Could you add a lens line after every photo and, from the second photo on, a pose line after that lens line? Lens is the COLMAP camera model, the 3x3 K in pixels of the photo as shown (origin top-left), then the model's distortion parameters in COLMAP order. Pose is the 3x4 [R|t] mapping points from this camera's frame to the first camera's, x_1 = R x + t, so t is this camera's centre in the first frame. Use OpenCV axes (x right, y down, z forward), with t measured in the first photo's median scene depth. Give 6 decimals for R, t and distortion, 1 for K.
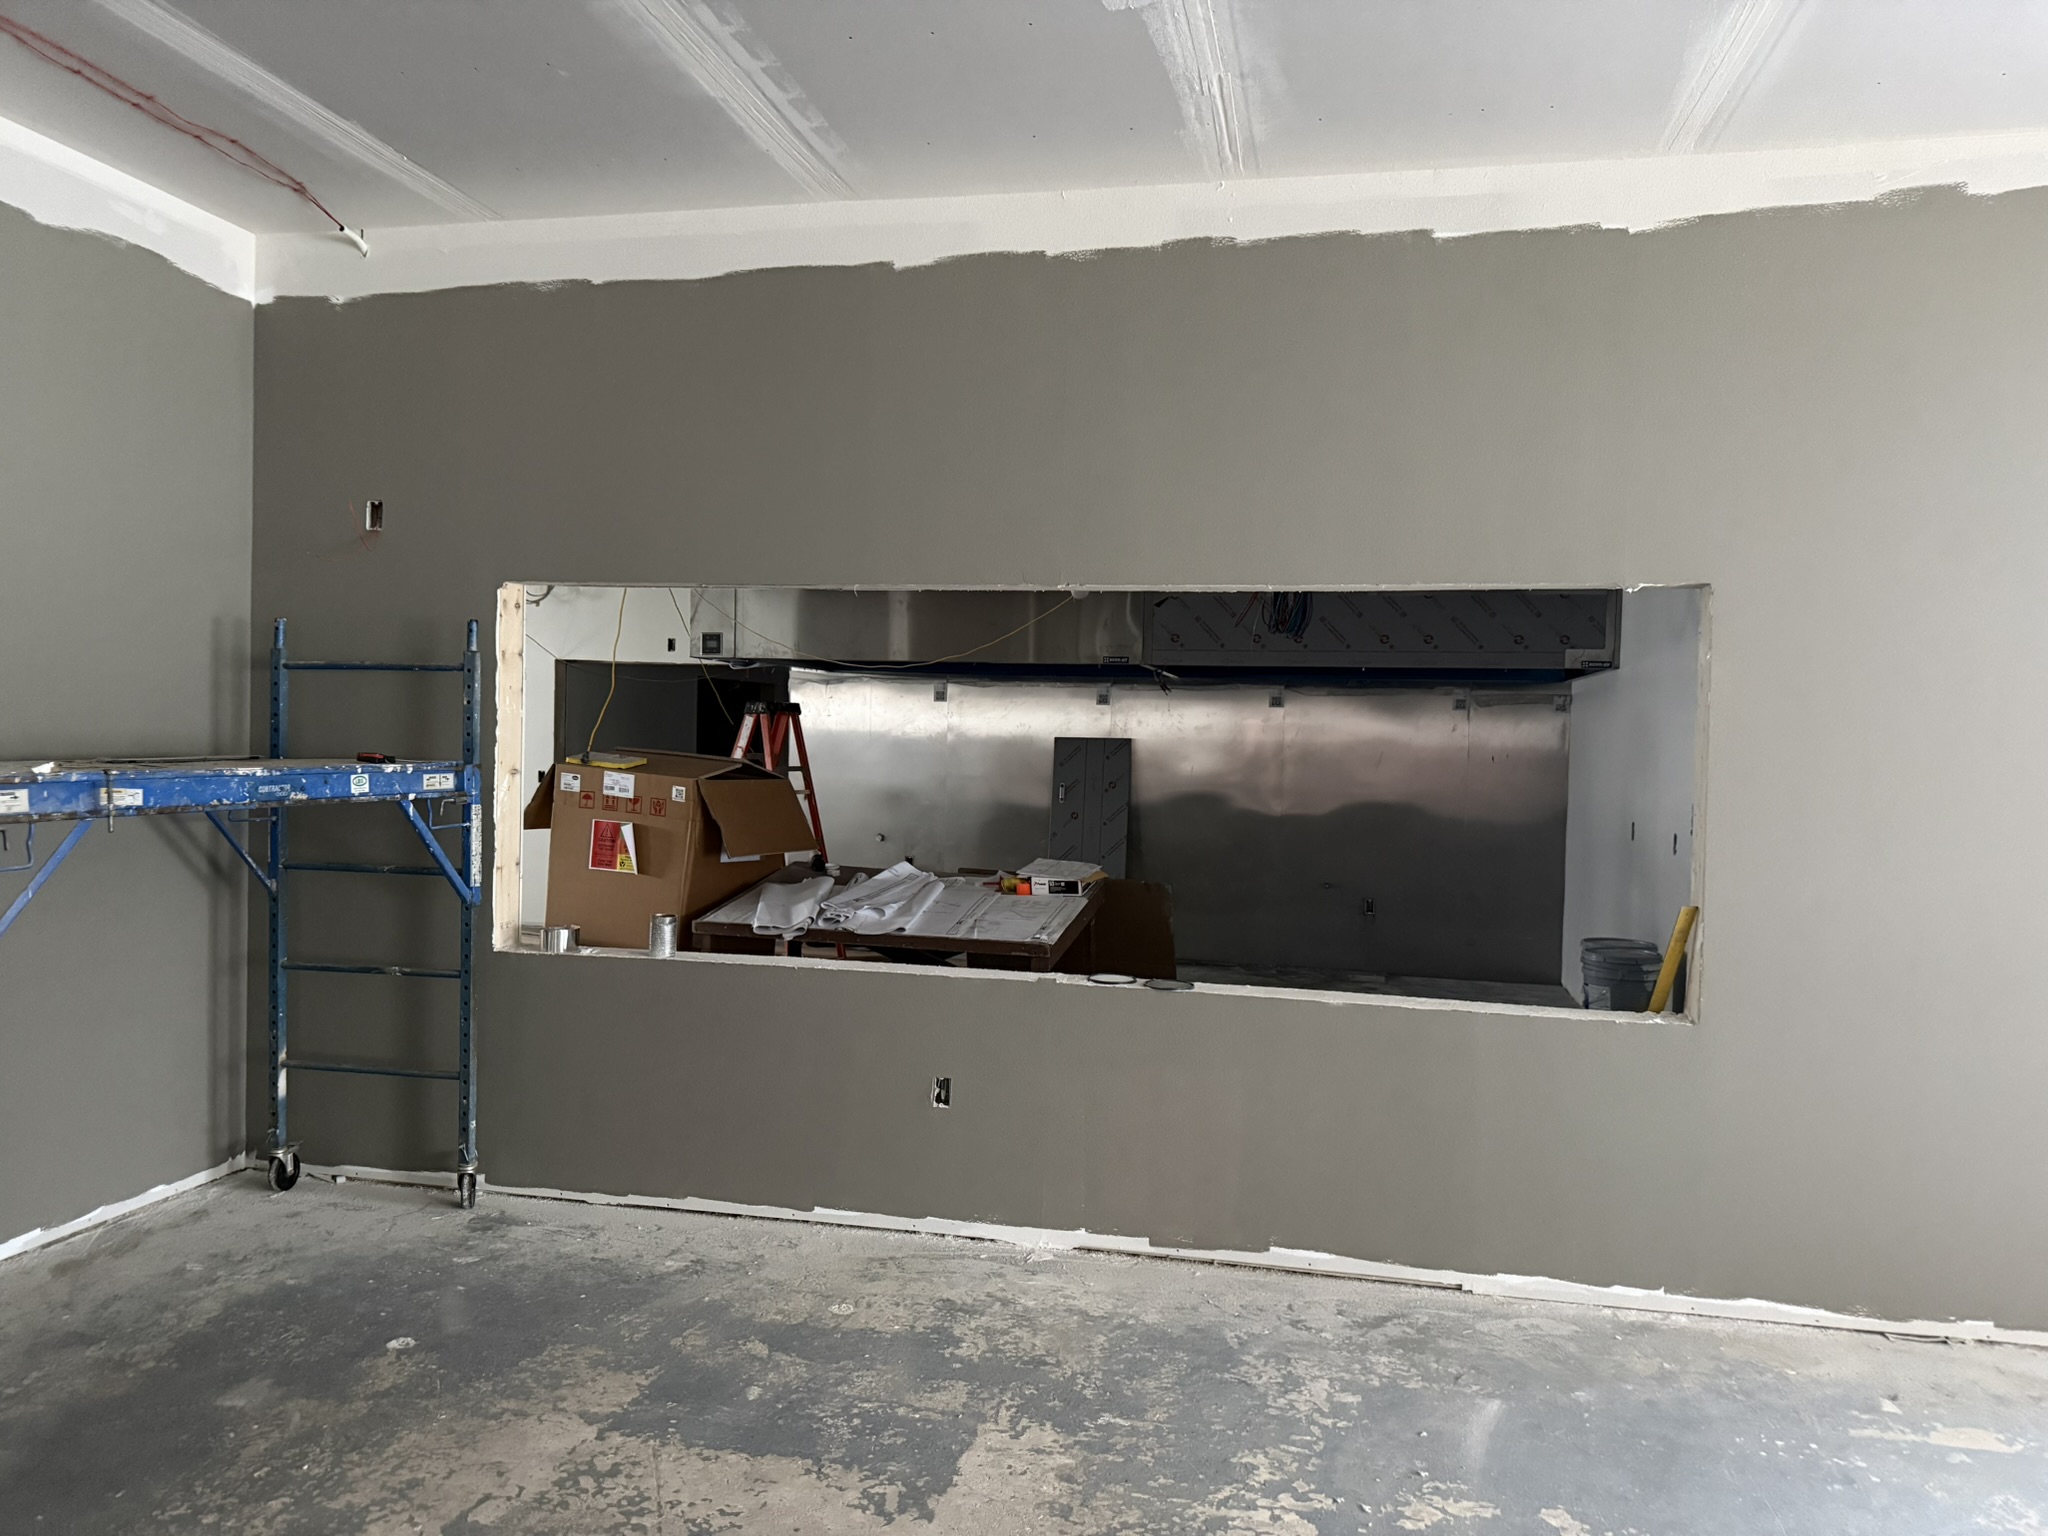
lens RADIAL K [[1494.7, 0, 1025.4], [0, 1494.7, 794.7], [0, 0, 1]] dist [0.083358, -0.053172]
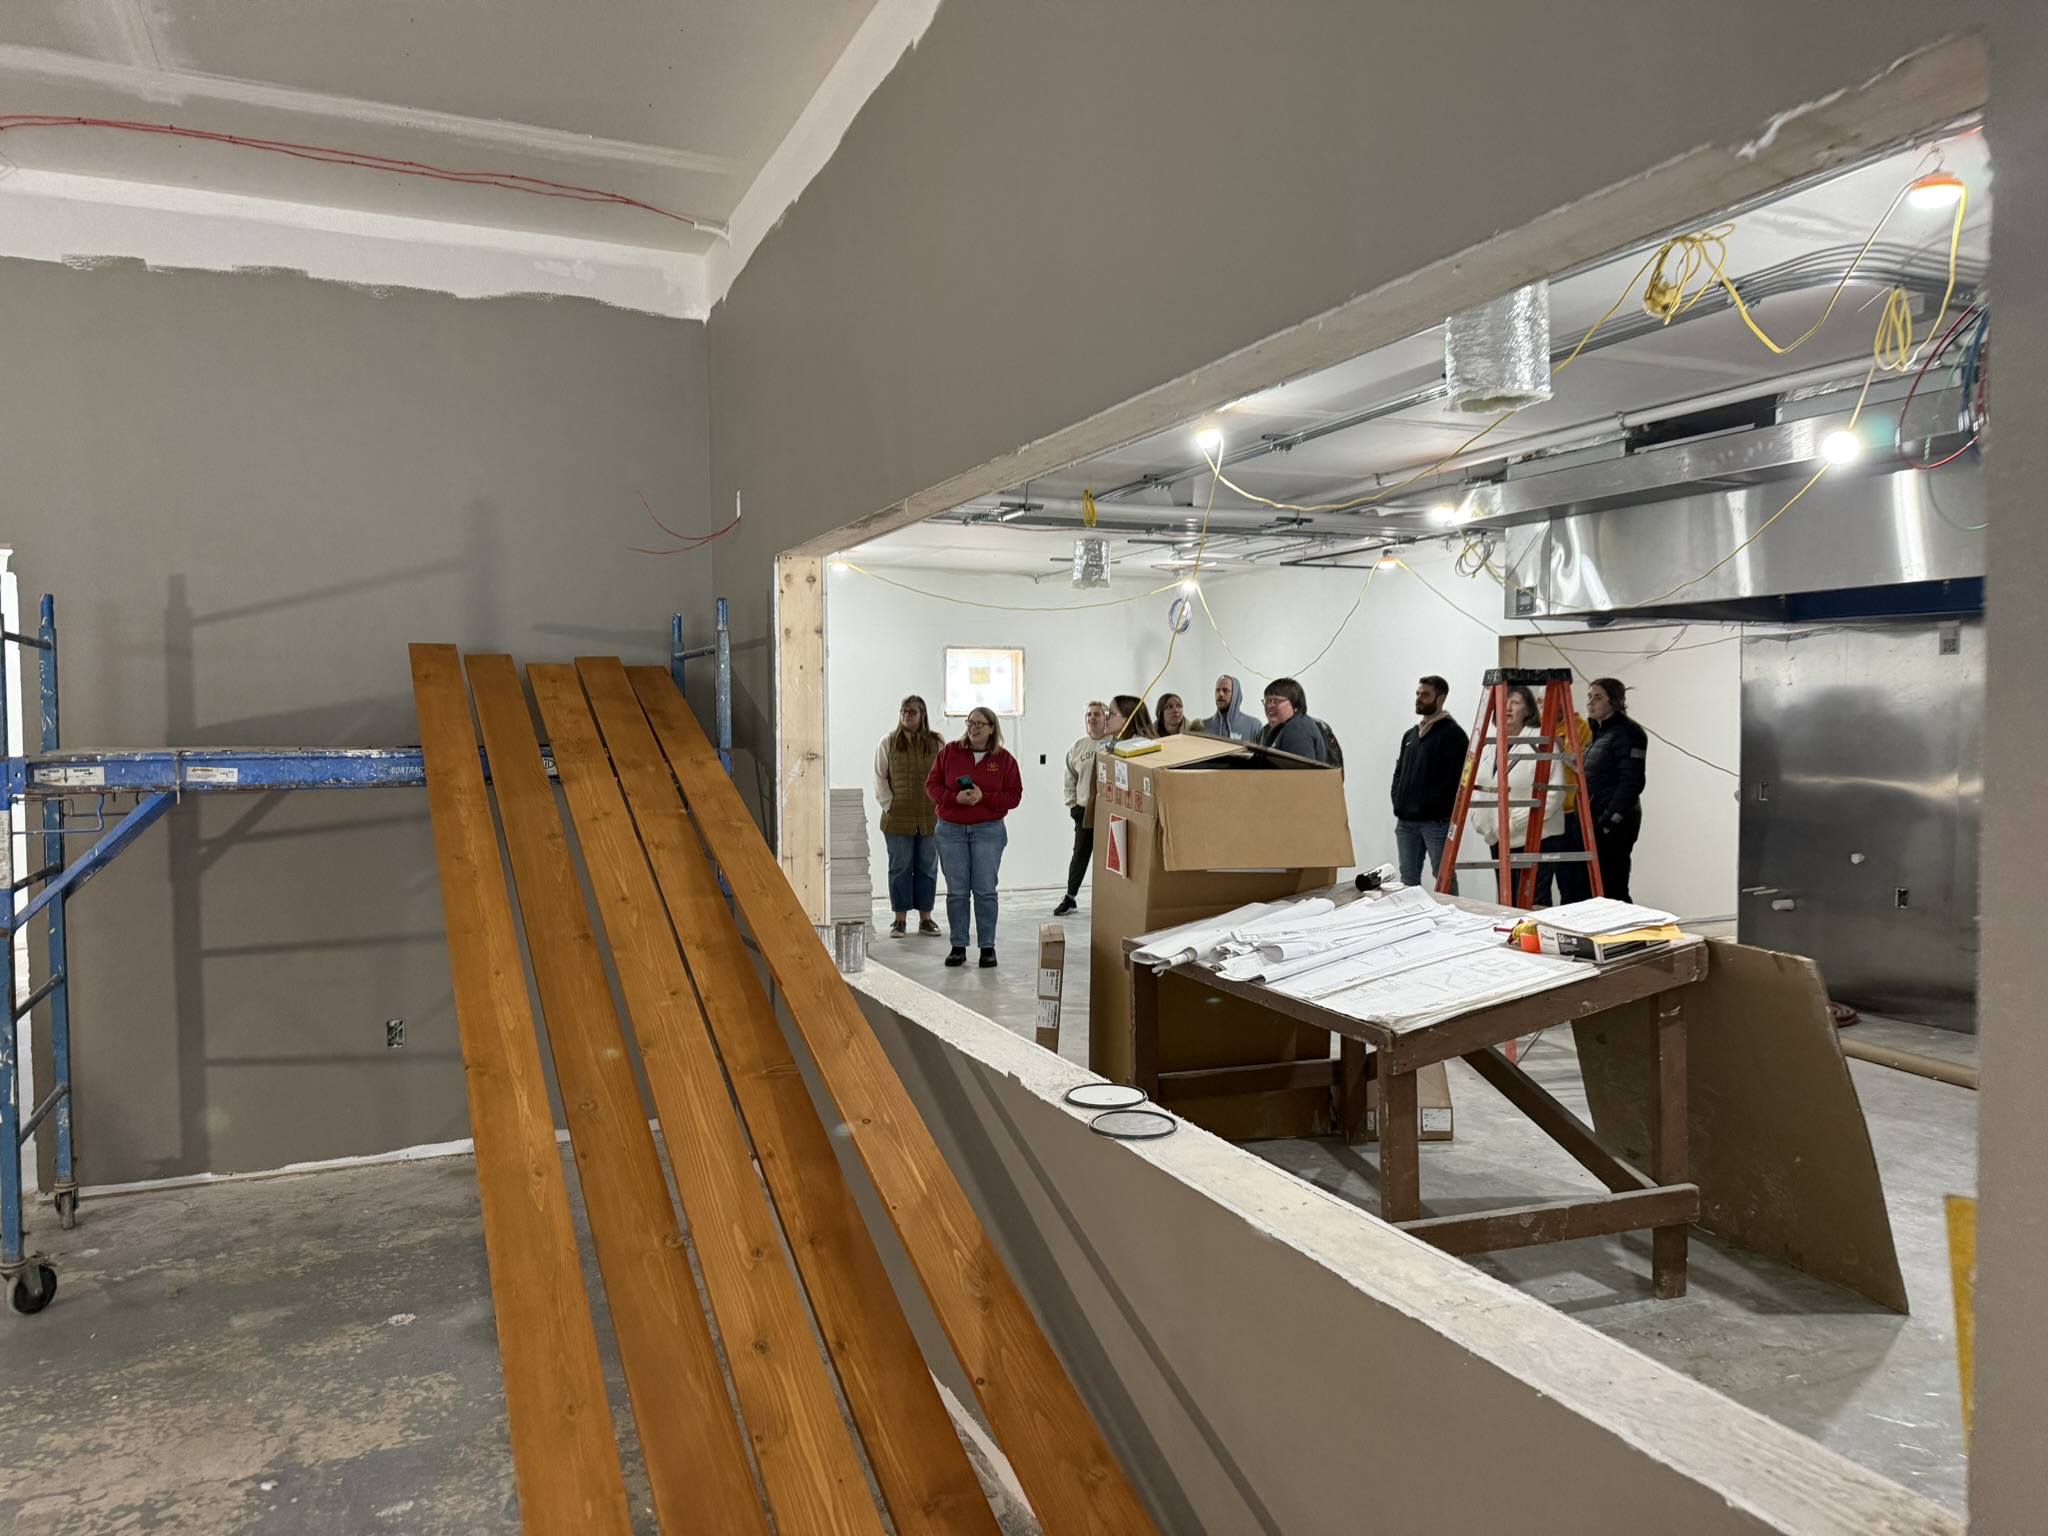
lens RADIAL K [[1494.7, 0, 1025.4], [0, 1494.7, 794.7], [0, 0, 1]] dist [0.083358, -0.053172]
pose [[0.571996, 0.018147, -0.820056, 0.664149], [-0.017478, 0.999798, 0.009934, -0.005077], [0.820070, 0.008650, 0.572197, 0.776133]]
